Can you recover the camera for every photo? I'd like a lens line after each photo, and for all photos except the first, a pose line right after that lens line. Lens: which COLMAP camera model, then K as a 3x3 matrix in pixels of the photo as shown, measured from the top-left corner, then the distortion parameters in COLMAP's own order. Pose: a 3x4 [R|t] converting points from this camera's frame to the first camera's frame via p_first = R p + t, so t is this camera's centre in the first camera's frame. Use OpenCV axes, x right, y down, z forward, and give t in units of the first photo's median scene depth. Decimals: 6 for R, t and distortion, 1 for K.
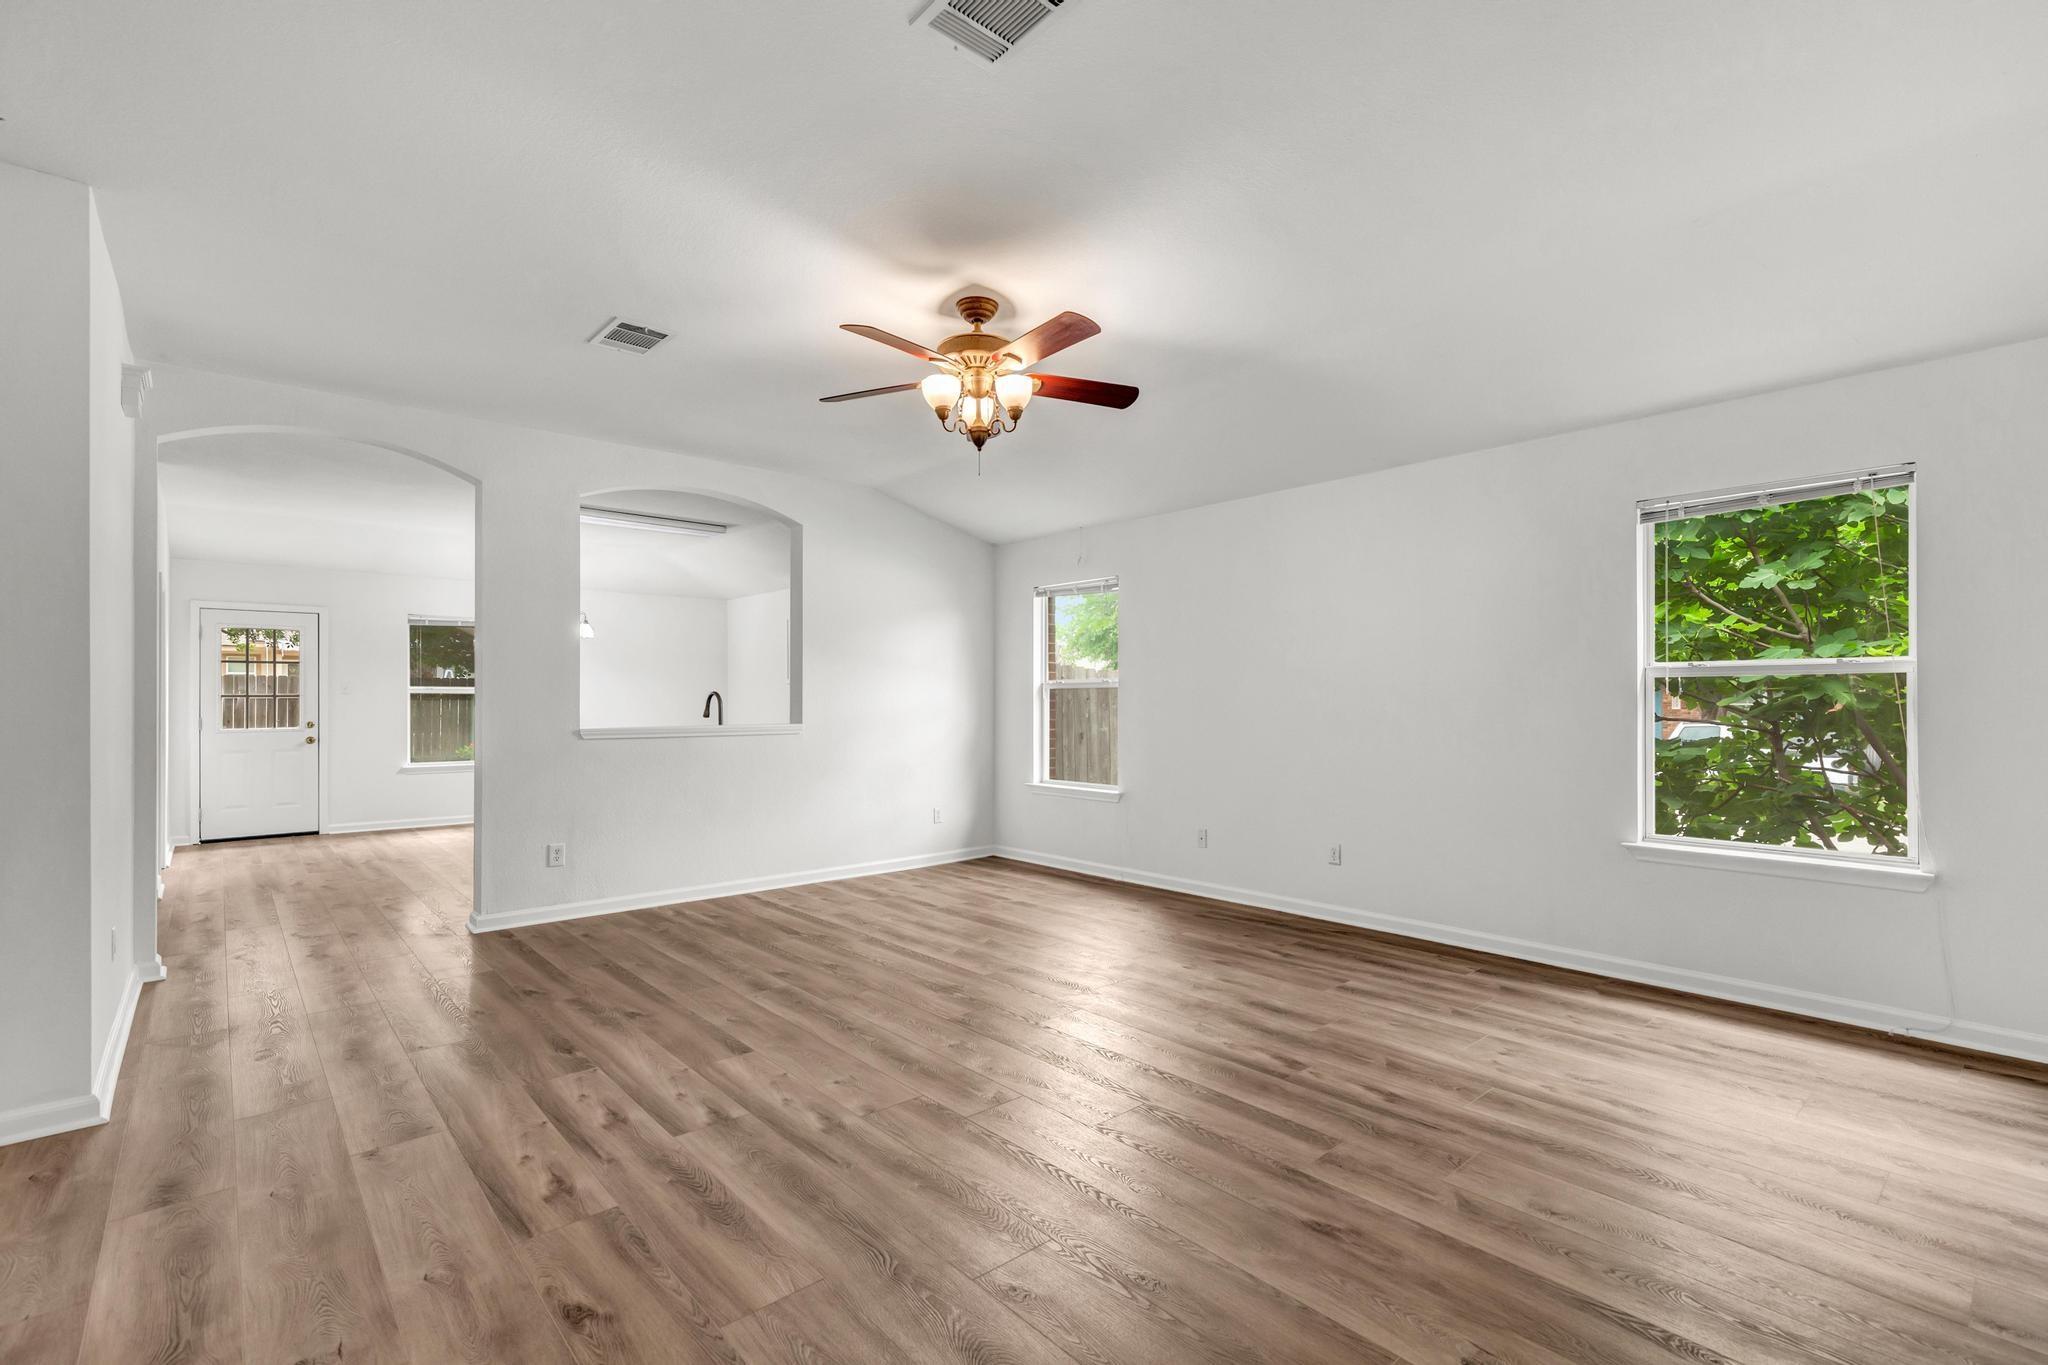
lens RADIAL K [[925.3, 0, 1037.7], [0, 925.3, 697.3], [0, 0, 1]] dist [0.001469, 0.000005]
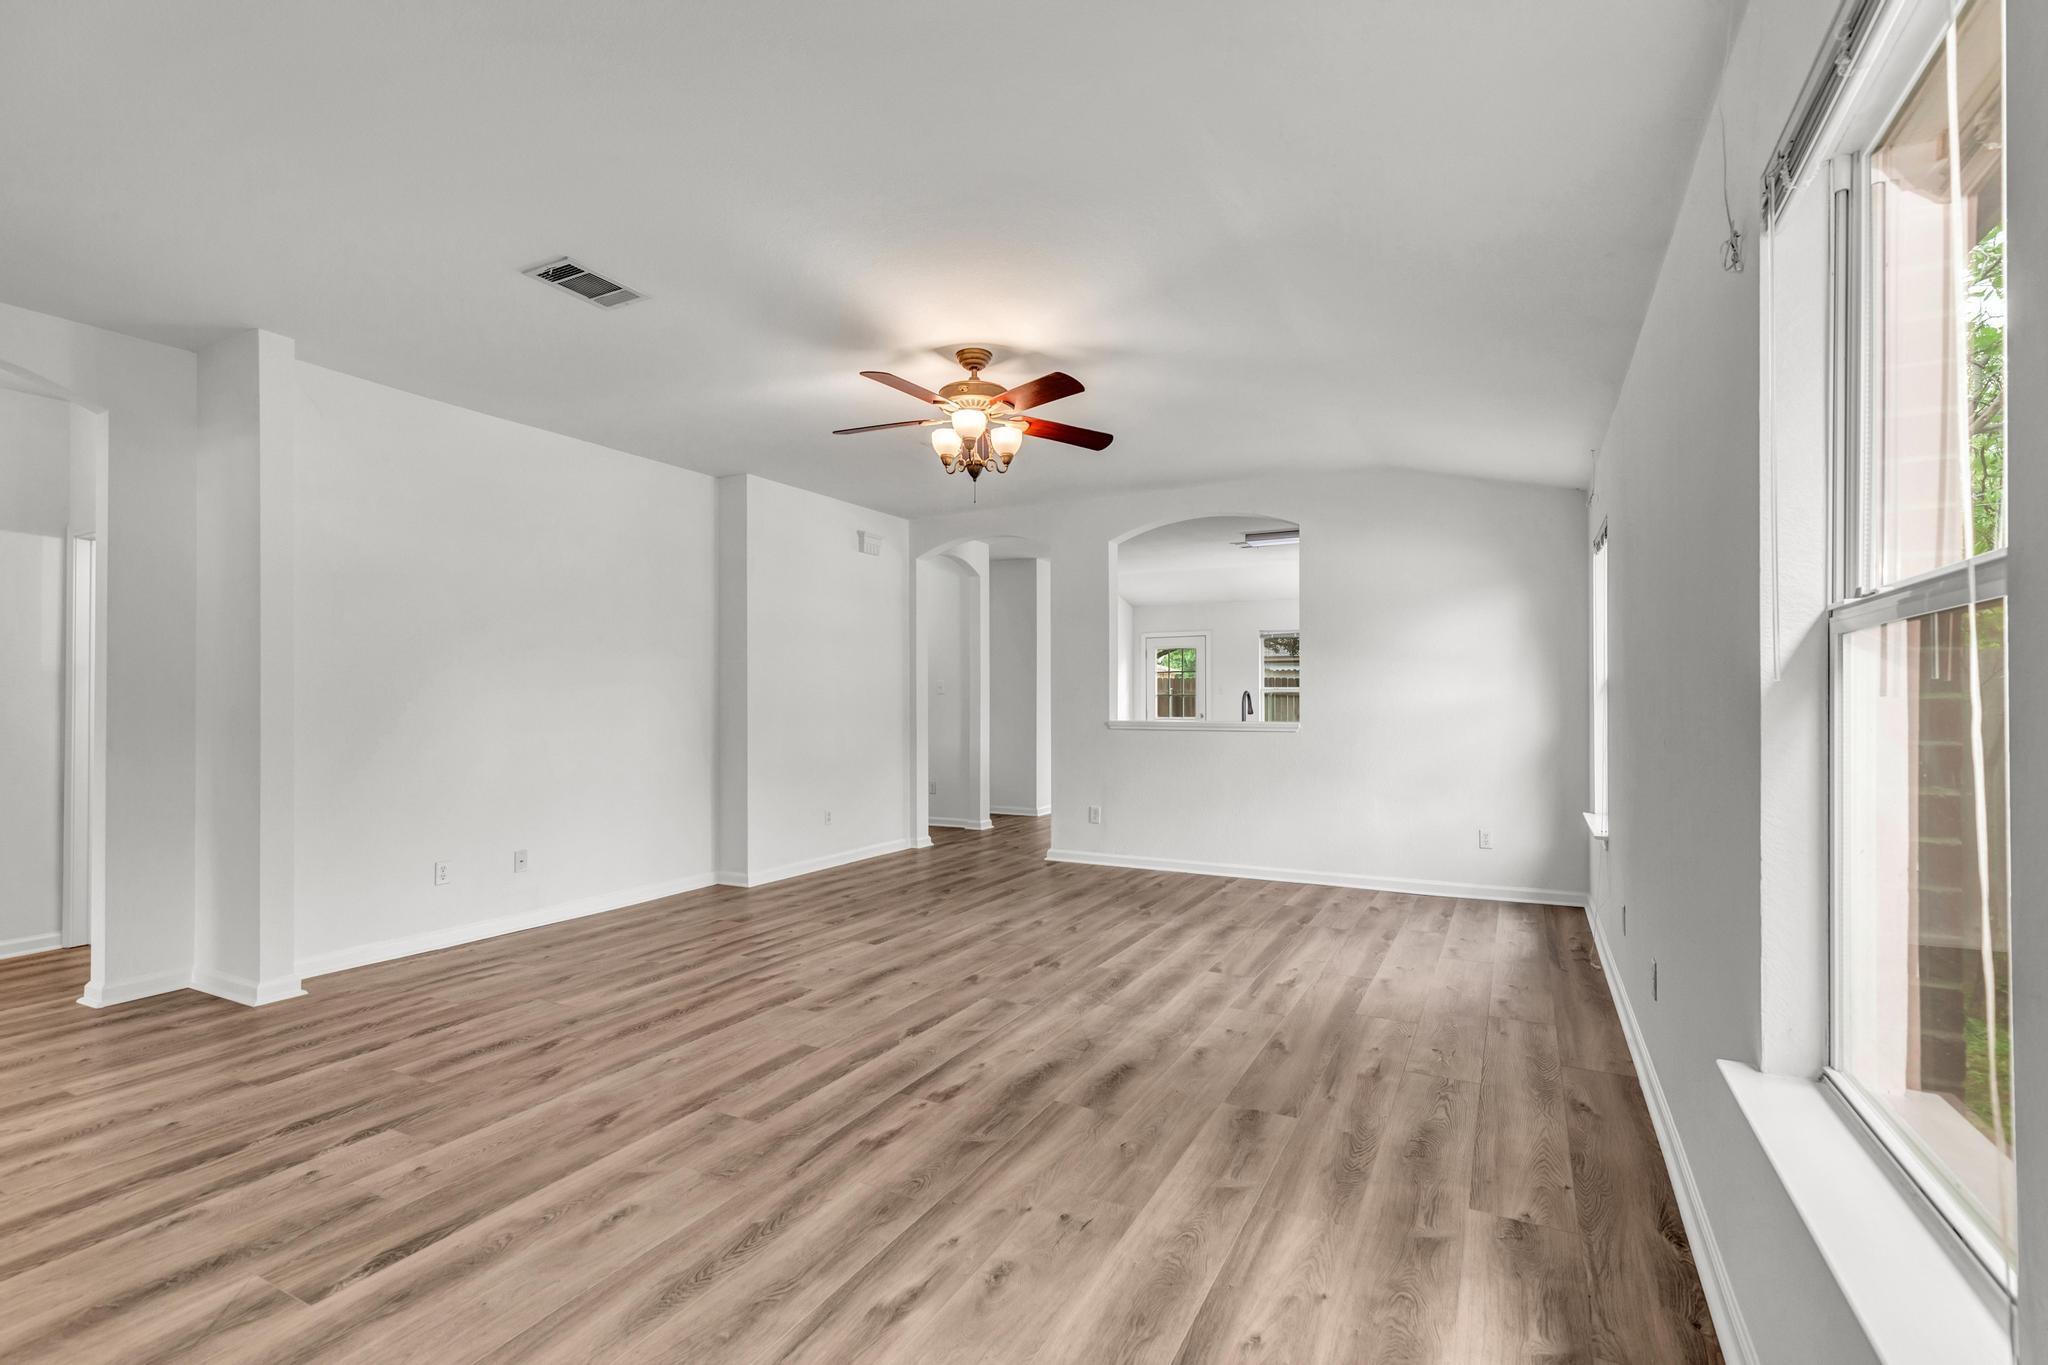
lens RADIAL K [[925.3, 0, 1037.7], [0, 925.3, 697.3], [0, 0, 1]] dist [0.001469, 0.000005]
pose [[0.356440, 0.001677, -0.934317, 1.040628], [0.001947, 0.999995, 0.002537, -0.003615], [0.934316, -0.002724, 0.356435, 0.673574]]
